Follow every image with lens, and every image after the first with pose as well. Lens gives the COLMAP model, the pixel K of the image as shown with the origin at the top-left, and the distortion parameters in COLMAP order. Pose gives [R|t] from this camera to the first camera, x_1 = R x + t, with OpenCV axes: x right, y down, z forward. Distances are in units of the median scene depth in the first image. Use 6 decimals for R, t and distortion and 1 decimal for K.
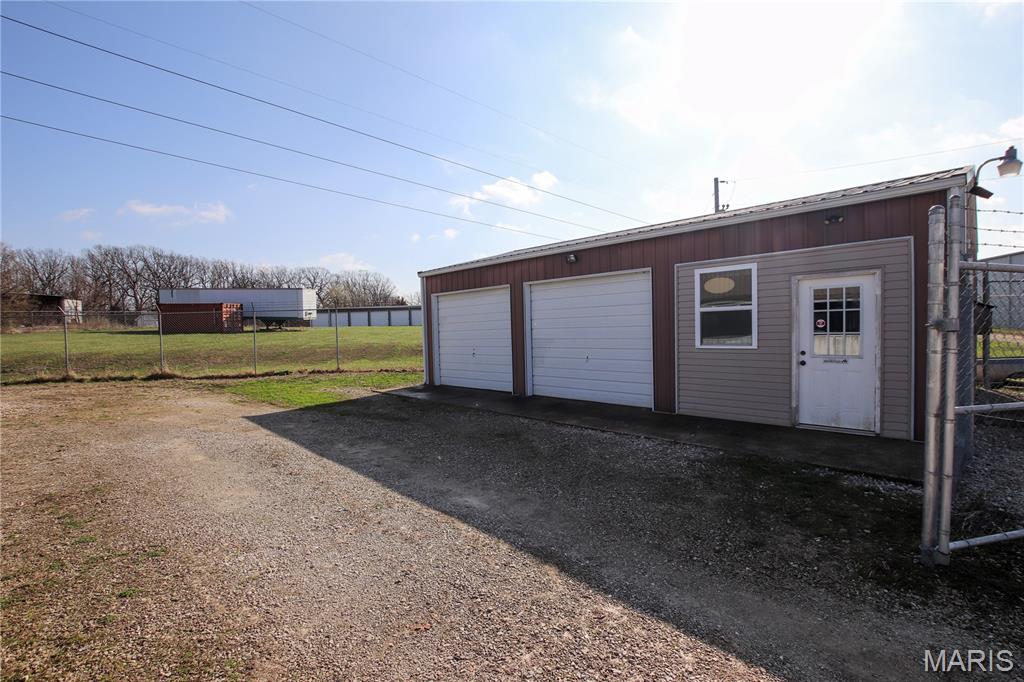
lens RADIAL K [[471.3, 0, 512.0], [0, 471.3, 341.0], [0, 0, 1]] dist [-0.025122, 0.000544]
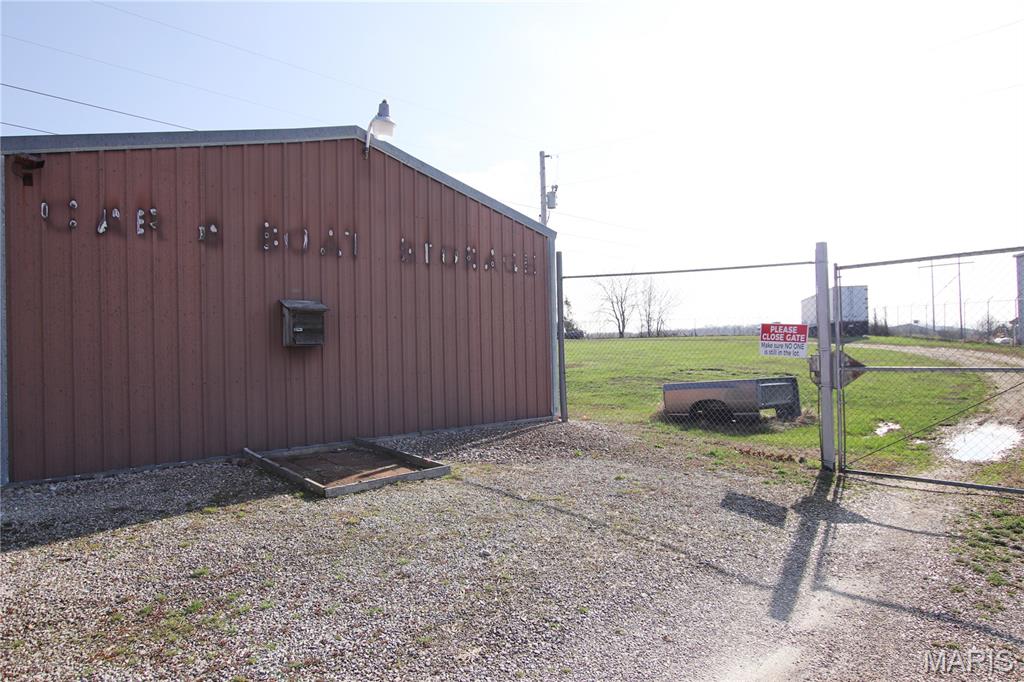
lens RADIAL K [[620.4, 0, 512.0], [0, 620.4, 341.0], [0, 0, 1]] dist [-0.000621, -0.000117]
pose [[0.999549, -0.007104, -0.029182, 0.239901], [0.005787, 0.998972, -0.044966, 0.004290], [0.029471, 0.044776, 0.998562, -0.002346]]
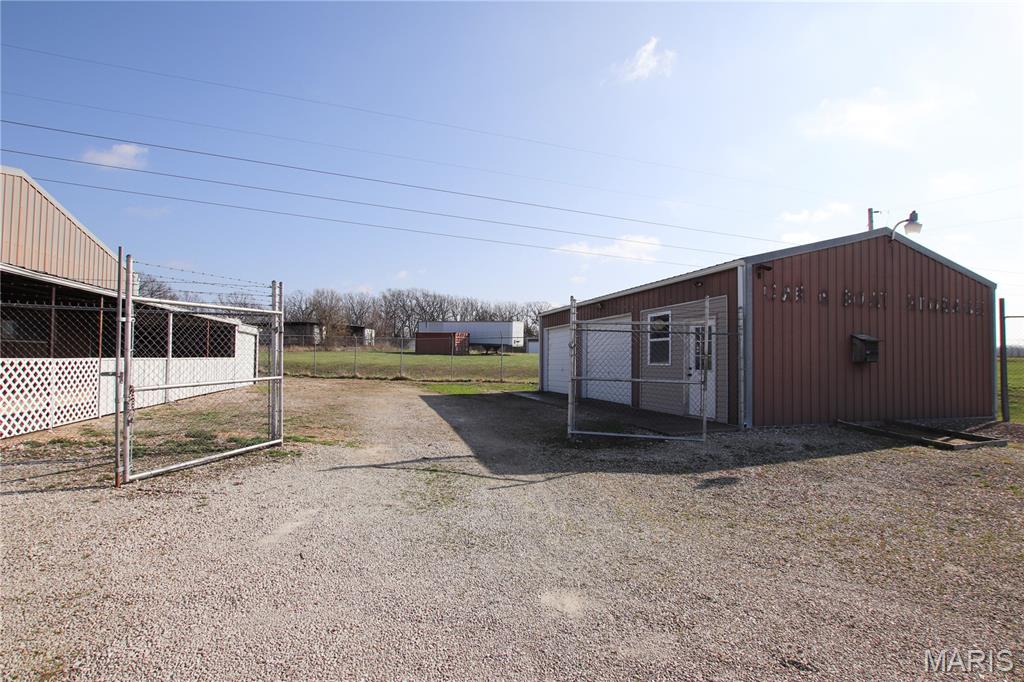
lens RADIAL K [[471.3, 0, 512.0], [0, 471.3, 341.0], [0, 0, 1]] dist [-0.025122, 0.000544]
pose [[0.888117, 0.015052, -0.459371, 0.127796], [-0.044740, 0.997548, -0.053811, 0.007010], [0.457435, 0.068342, 0.886613, -0.103321]]
